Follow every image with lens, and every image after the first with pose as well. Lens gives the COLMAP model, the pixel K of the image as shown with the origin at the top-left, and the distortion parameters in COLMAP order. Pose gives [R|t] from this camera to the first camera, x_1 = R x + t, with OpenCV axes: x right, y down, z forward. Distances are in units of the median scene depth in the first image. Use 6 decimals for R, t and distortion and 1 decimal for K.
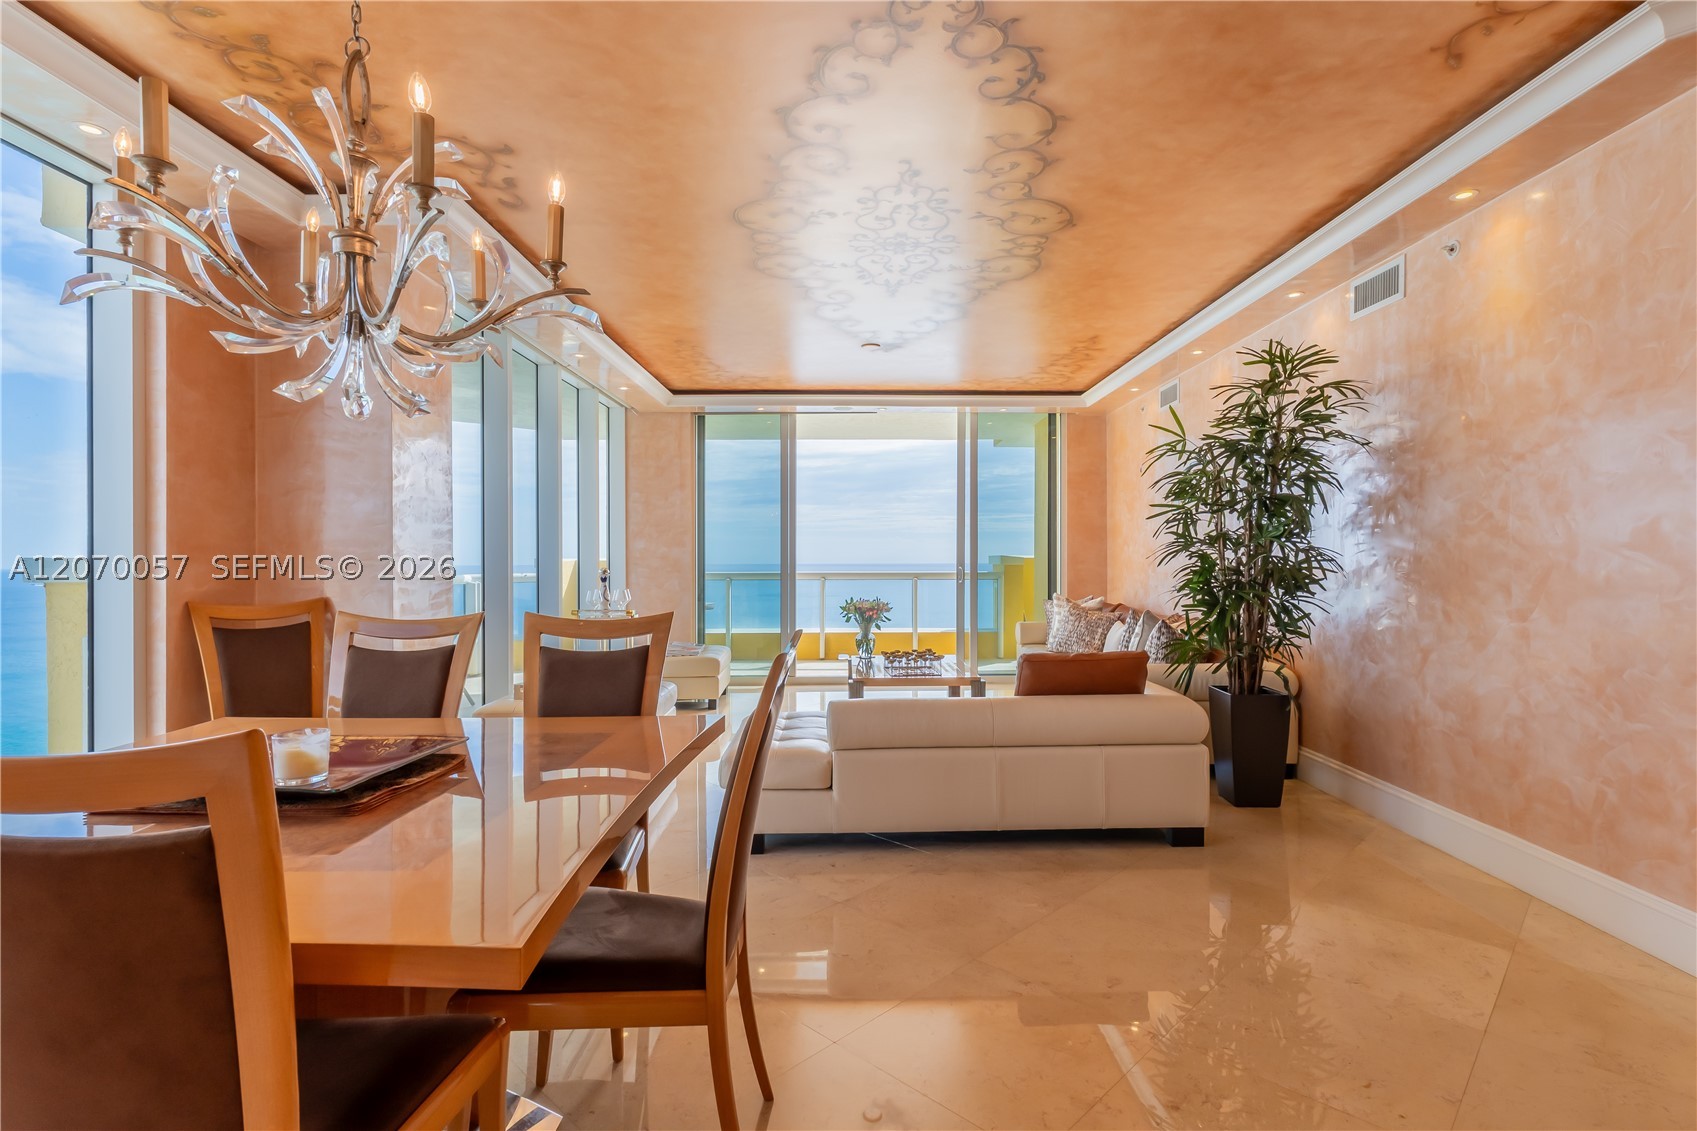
lens RADIAL K [[759.2, 0, 857.7], [0, 759.2, 558.0], [0, 0, 1]] dist [0.000174, -0.000228]
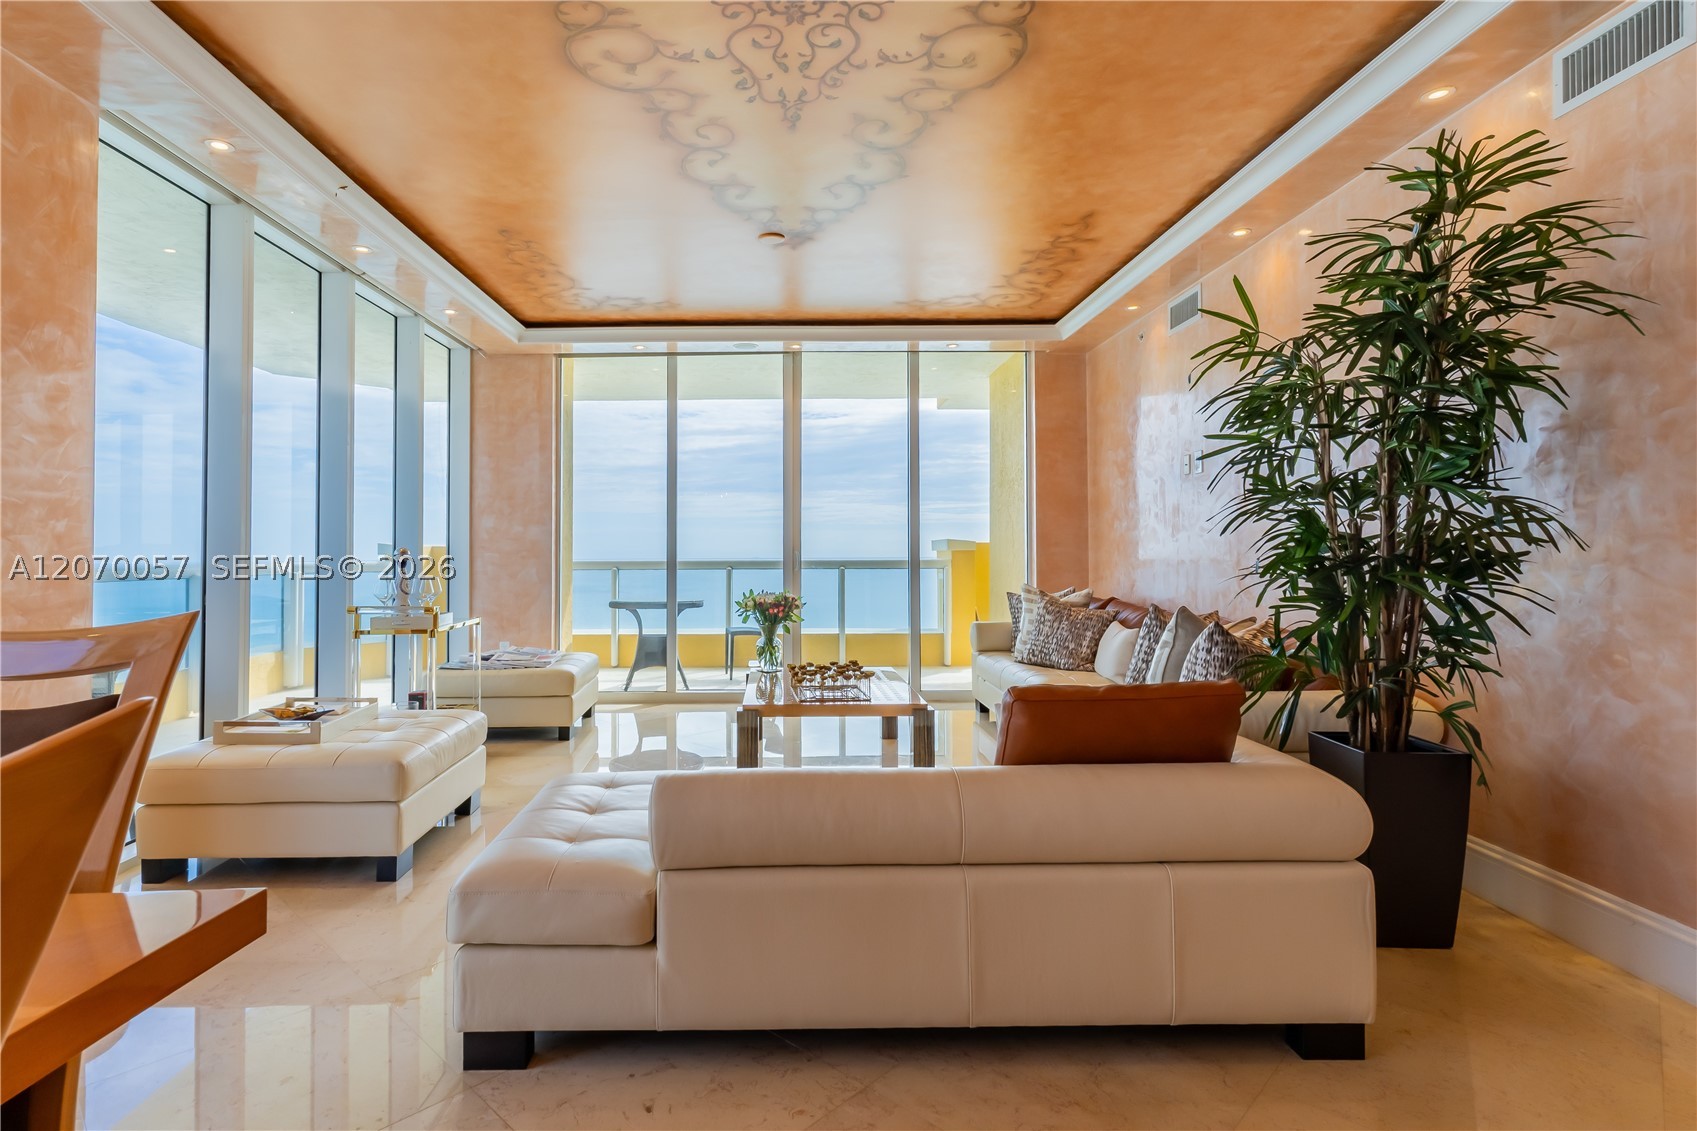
lens RADIAL K [[792.8, 0, 783.9], [0, 792.8, 535.0], [0, 0, 1]] dist [0.000730, 0.000308]
pose [[0.999967, -0.000428, -0.008148, 0.048067], [0.000255, 0.999774, -0.021260, 0.024237], [0.008155, 0.021257, 0.999741, 0.353506]]
